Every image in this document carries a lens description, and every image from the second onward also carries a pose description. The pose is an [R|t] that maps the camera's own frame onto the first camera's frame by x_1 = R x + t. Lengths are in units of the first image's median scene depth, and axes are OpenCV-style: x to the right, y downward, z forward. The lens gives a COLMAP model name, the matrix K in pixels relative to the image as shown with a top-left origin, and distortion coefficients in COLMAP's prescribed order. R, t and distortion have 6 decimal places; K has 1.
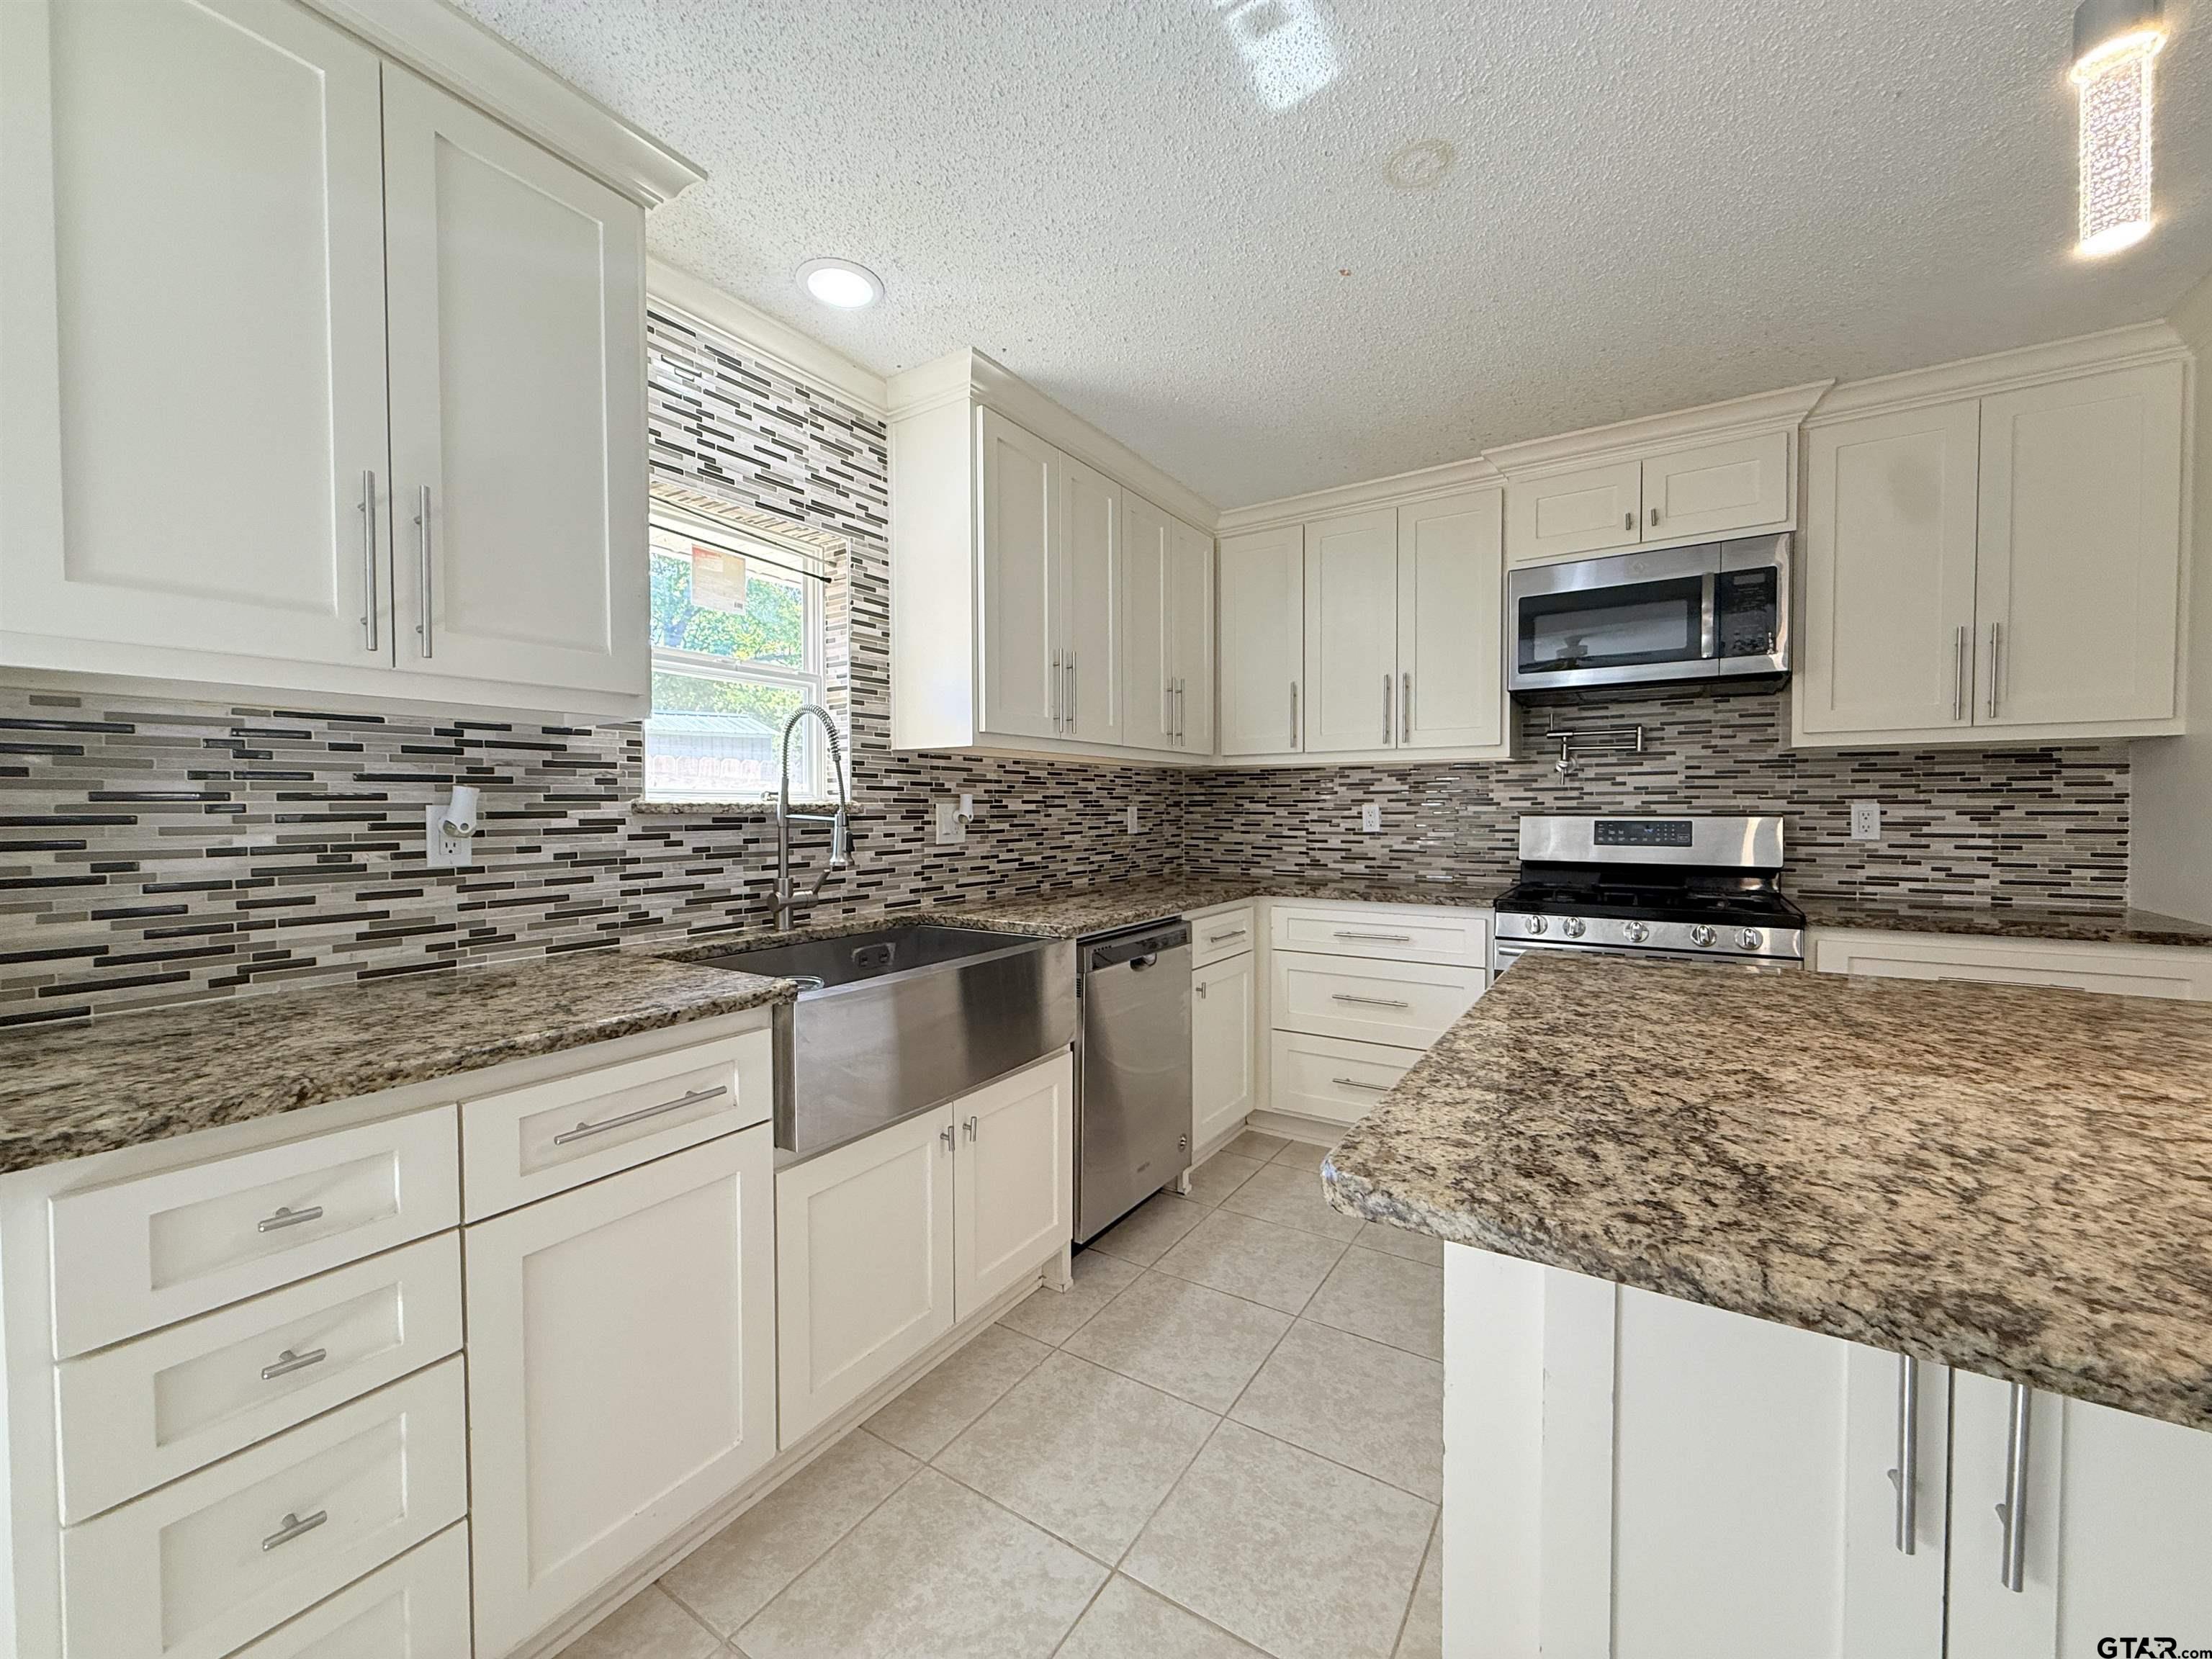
lens RADIAL K [[874.9, 0, 1099.9], [0, 874.9, 827.0], [0, 0, 1]] dist [0.000508, -0.000938]
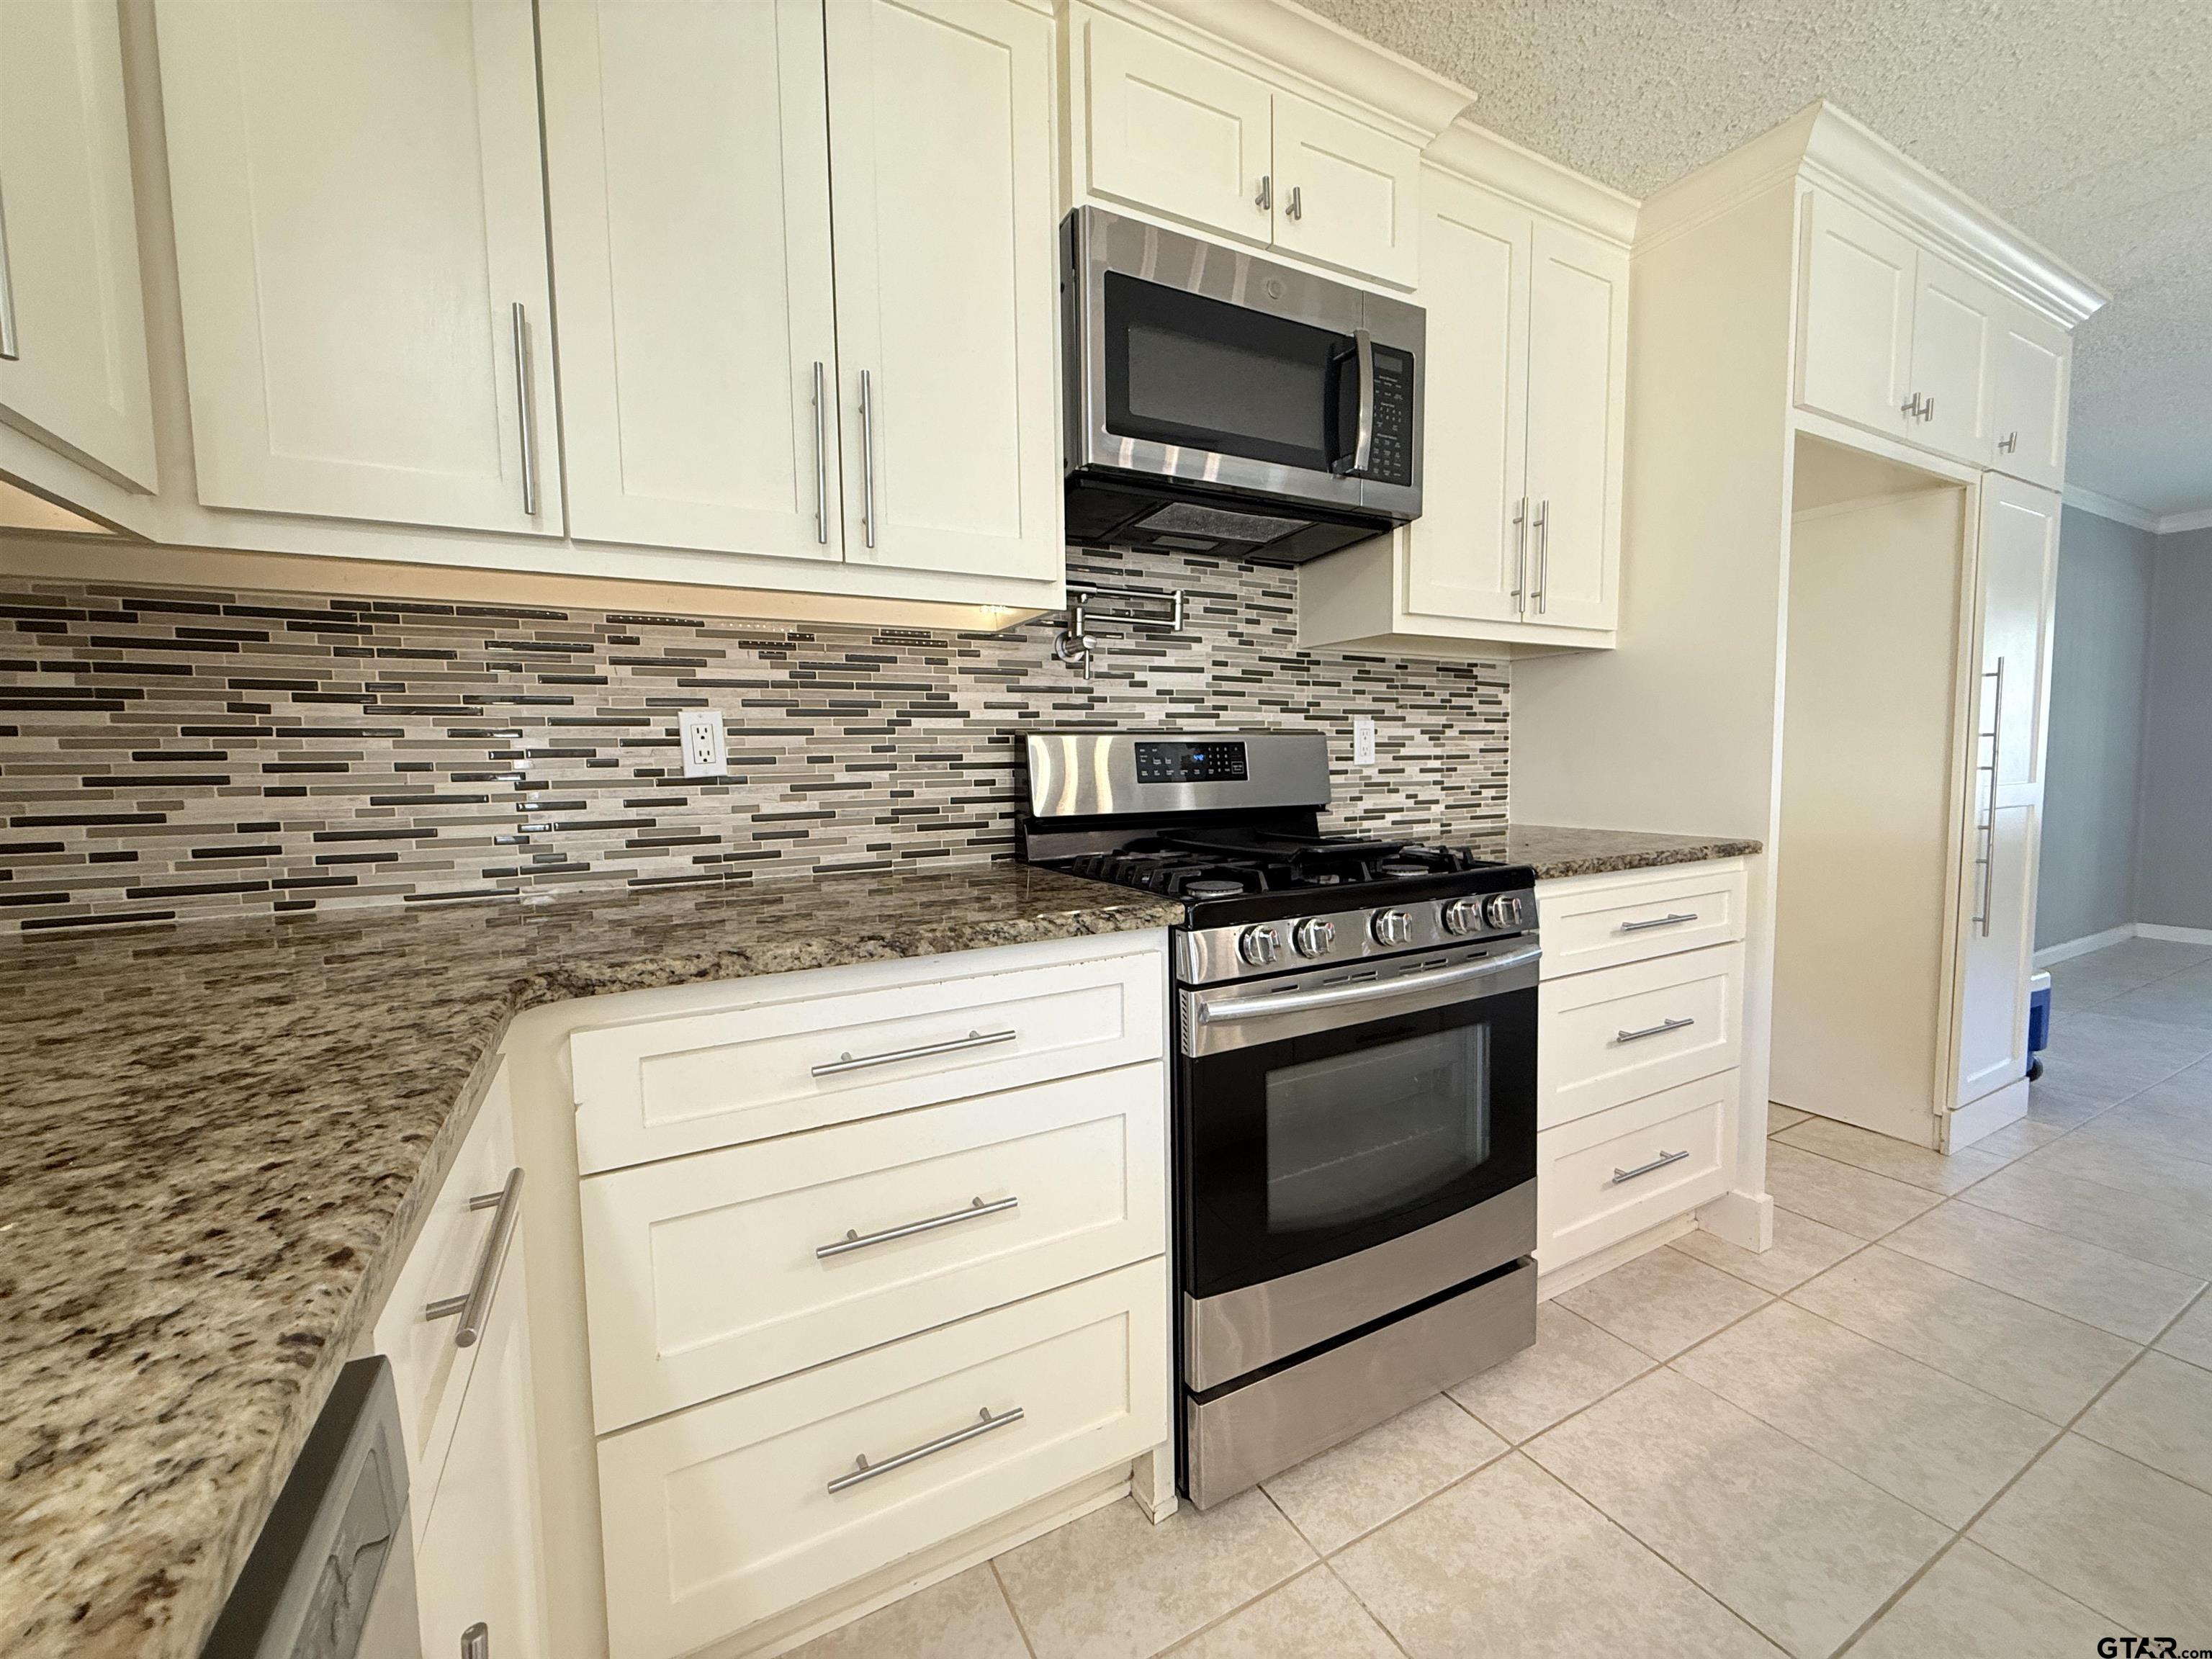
lens RADIAL K [[874.9, 0, 1095.9], [0, 874.9, 825.8], [0, 0, 1]] dist [0.000508, -0.000938]
pose [[0.487245, -0.068598, 0.870567, 0.046207], [0.035225, 0.997642, 0.058896, 0.016191], [-0.872554, 0.001969, 0.488513, 0.921553]]
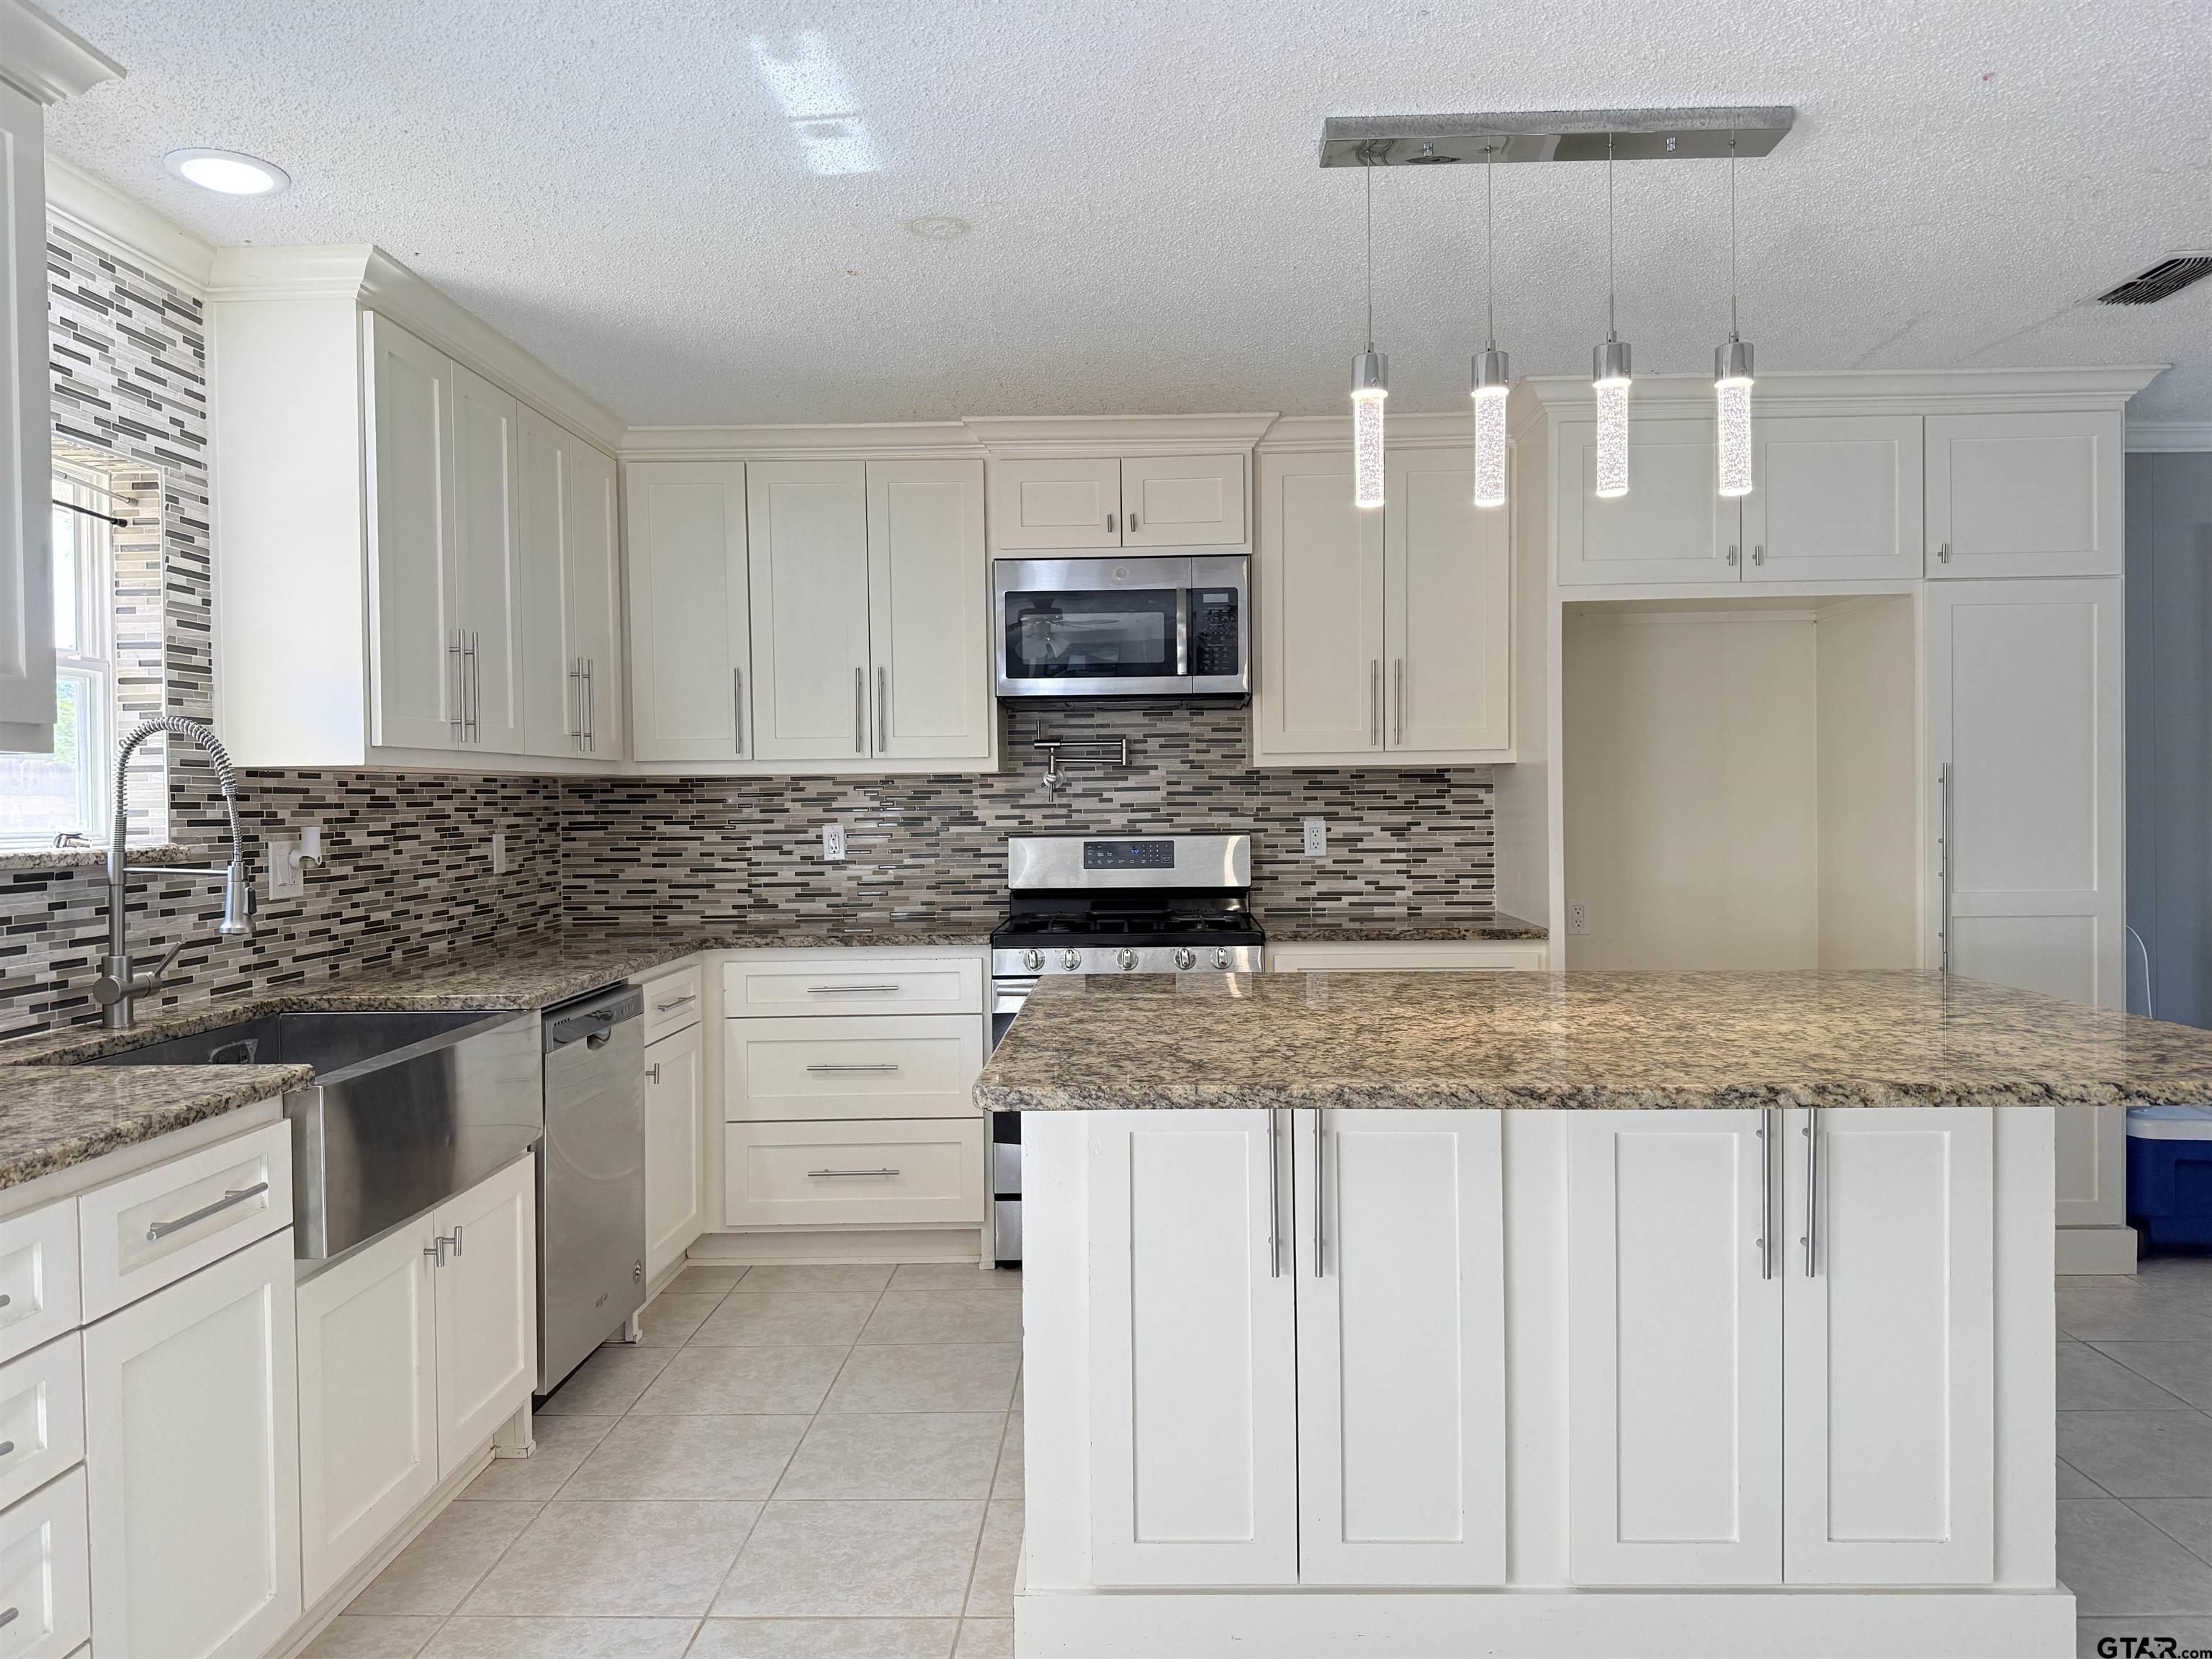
lens RADIAL K [[1547.5, 0, 1122.7], [0, 1547.5, 819.7], [0, 0, 1]] dist [0.075344, -0.093907]
pose [[0.848762, -0.014806, 0.528568, -0.296975], [0.021876, 0.999735, -0.007125, -0.022389], [-0.528323, 0.017610, 0.848861, -0.457951]]
